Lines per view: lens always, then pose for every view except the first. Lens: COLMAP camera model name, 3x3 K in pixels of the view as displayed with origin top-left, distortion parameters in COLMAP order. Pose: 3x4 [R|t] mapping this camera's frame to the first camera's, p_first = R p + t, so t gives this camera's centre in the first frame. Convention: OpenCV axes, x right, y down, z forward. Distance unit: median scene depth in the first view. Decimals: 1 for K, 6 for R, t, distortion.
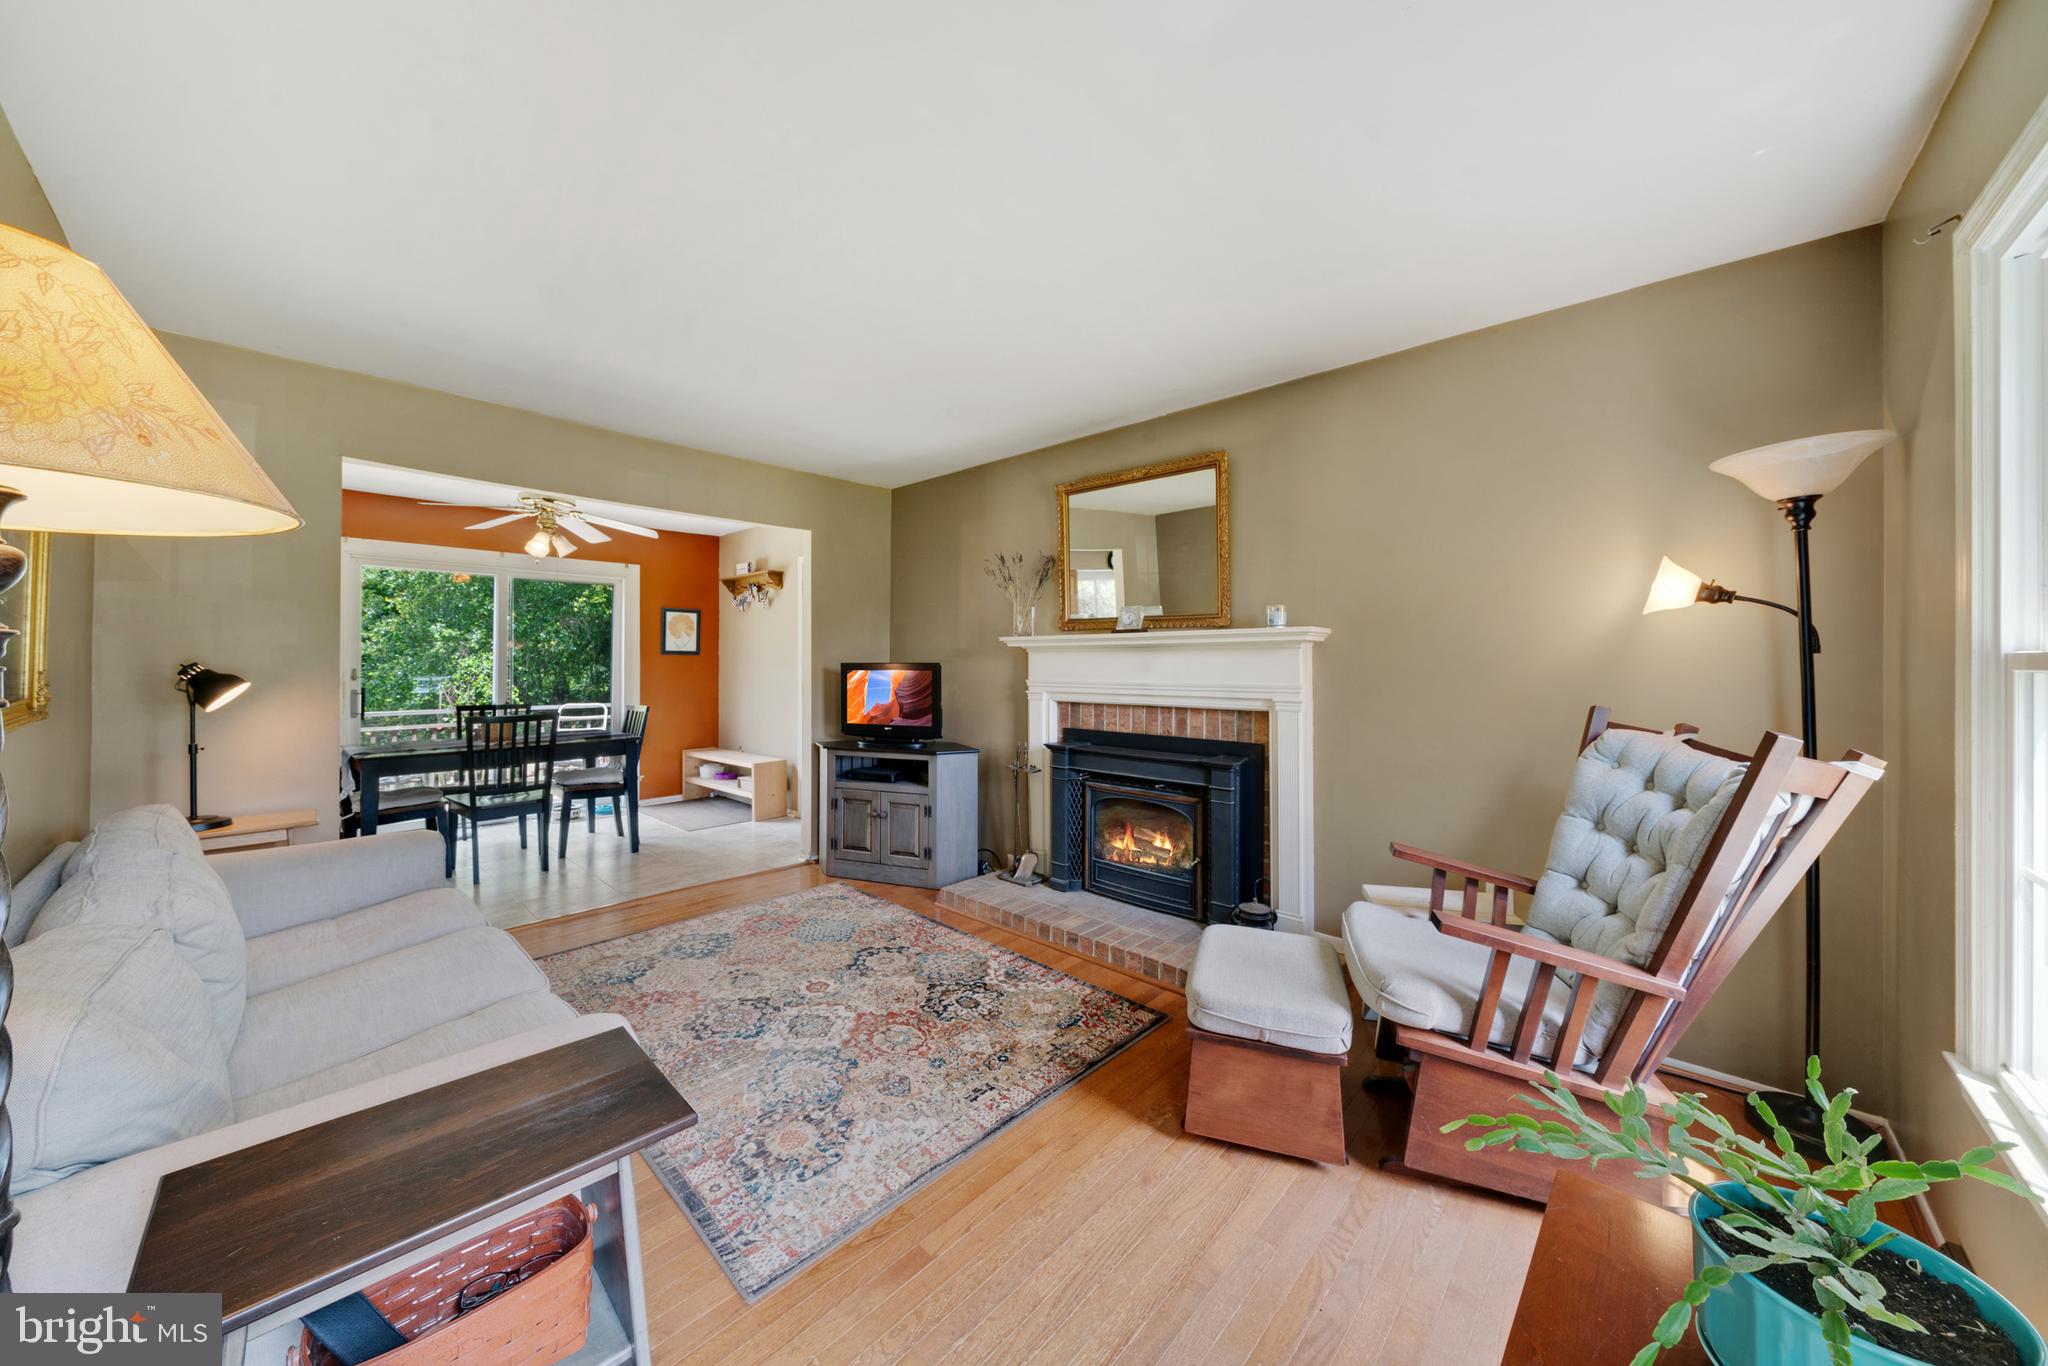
lens RADIAL K [[697.8, 0, 1017.0], [0, 697.8, 655.8], [0, 0, 1]] dist [-0.000559, -0.000094]
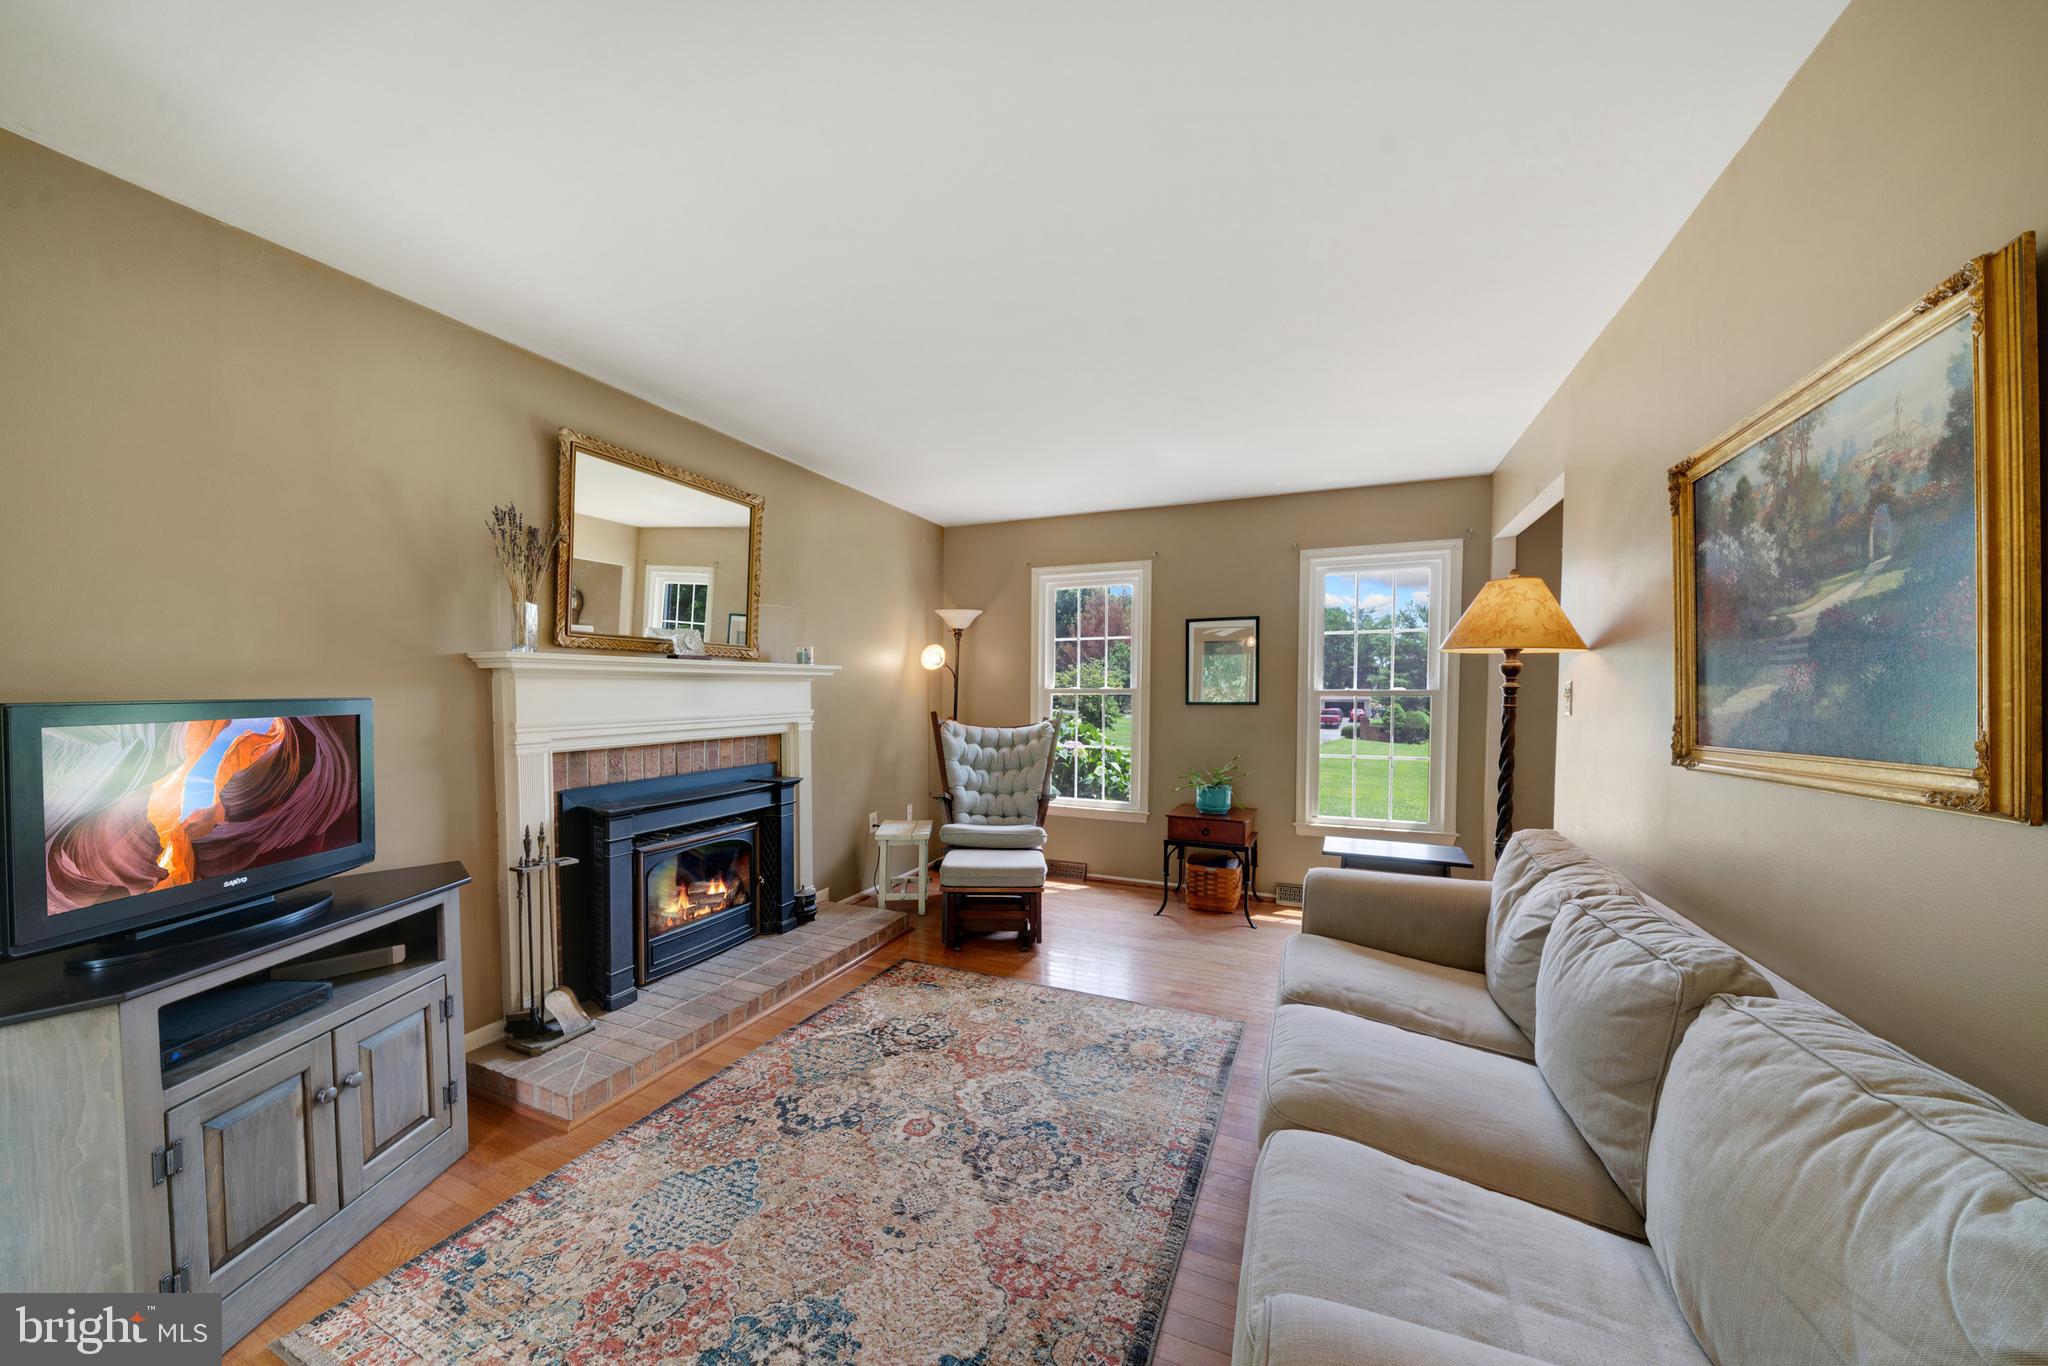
lens RADIAL K [[702.7, 0, 1011.9], [0, 702.7, 717.5], [0, 0, 1]] dist [-0.009015, -0.000073]
pose [[-0.324279, -0.035566, 0.945293, -0.779700], [-0.004366, 0.999339, 0.036101, 0.006142], [-0.945952, 0.007580, -0.324219, 0.881522]]
